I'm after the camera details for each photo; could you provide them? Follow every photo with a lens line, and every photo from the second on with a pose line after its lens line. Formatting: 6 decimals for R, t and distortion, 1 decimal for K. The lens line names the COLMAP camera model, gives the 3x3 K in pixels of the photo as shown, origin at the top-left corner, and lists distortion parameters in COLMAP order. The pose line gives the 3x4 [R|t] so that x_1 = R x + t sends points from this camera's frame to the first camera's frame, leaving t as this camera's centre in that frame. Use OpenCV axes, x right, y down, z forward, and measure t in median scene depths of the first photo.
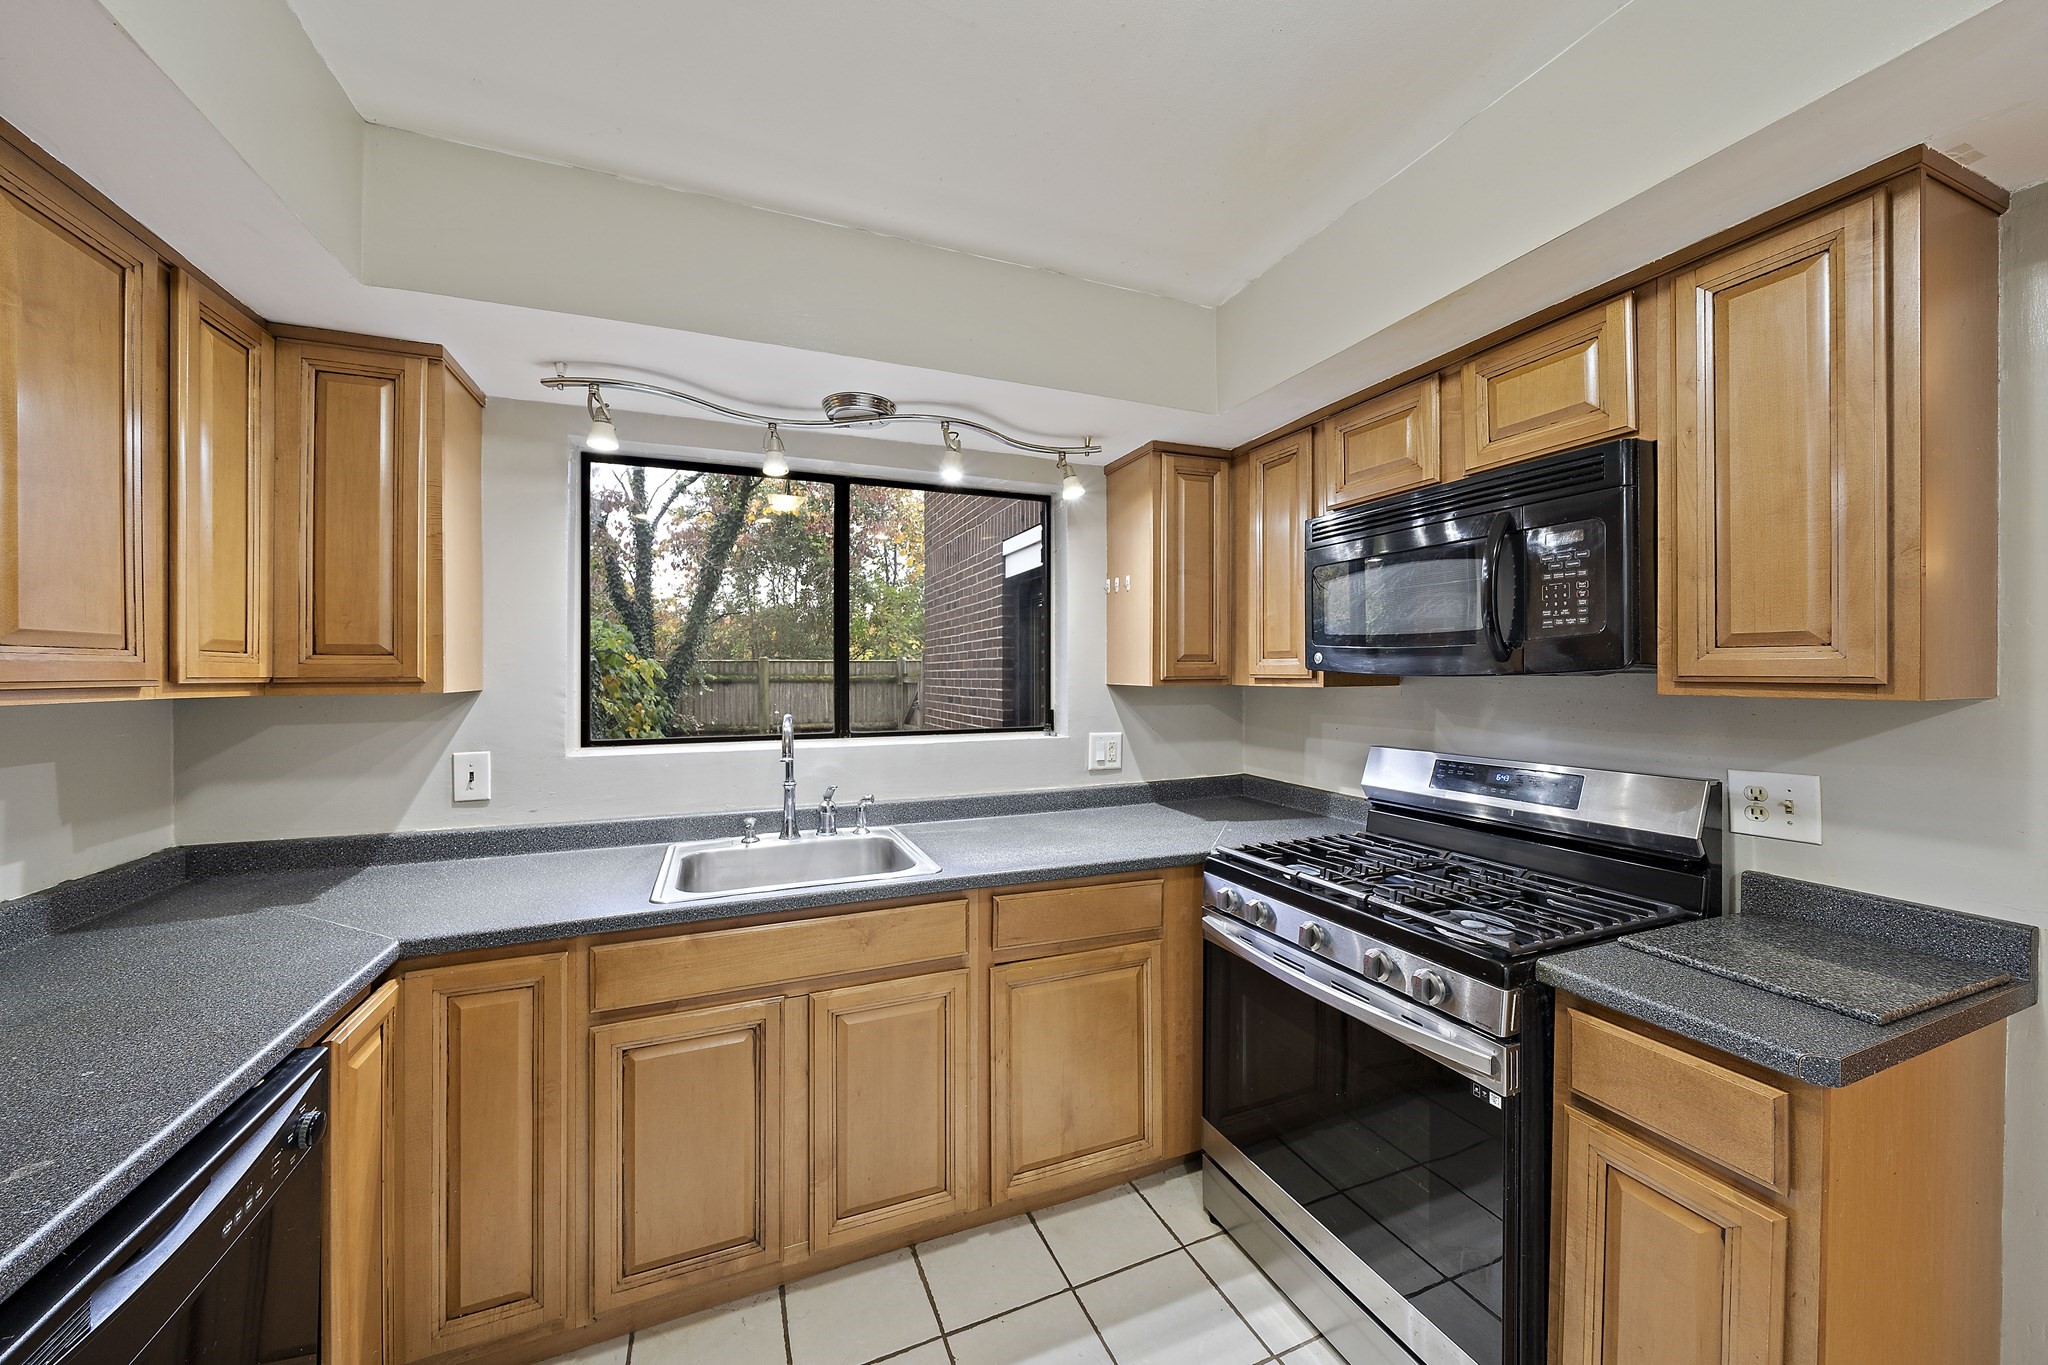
lens RADIAL K [[716.4, 0, 1002.4], [0, 716.4, 666.8], [0, 0, 1]] dist [-0.002651, -0.000079]
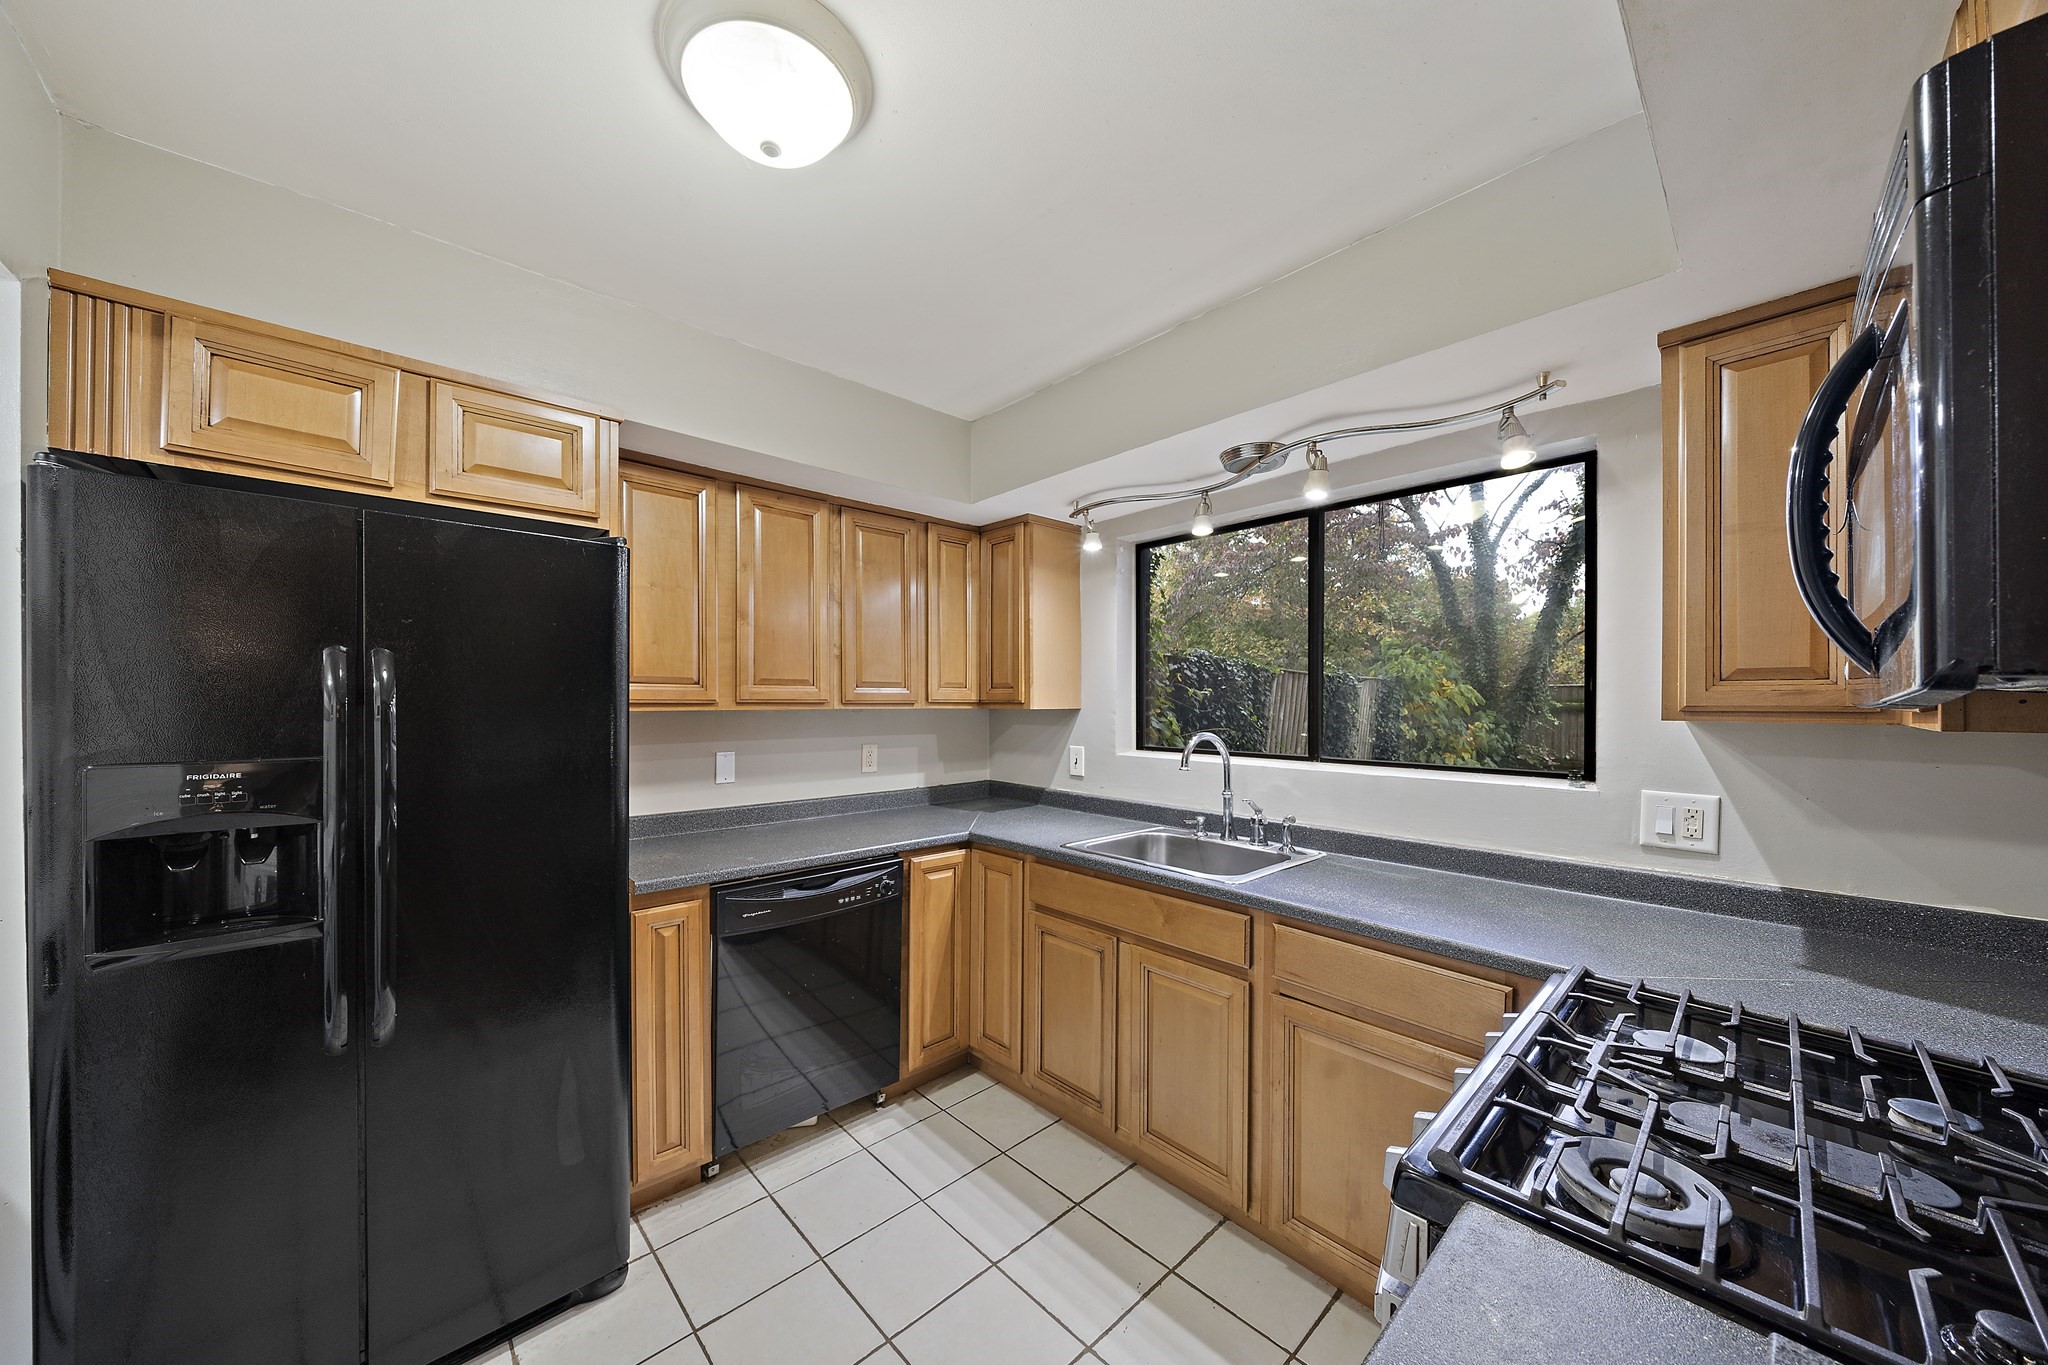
lens RADIAL K [[696.2, 0, 996.1], [0, 696.2, 697.3], [0, 0, 1]] dist [0.000303, 0.000020]
pose [[0.348954, 0.001514, -0.937139, 0.678063], [0.004218, 0.999986, 0.003186, 0.001367], [0.937130, -0.005064, 0.348943, 0.266813]]
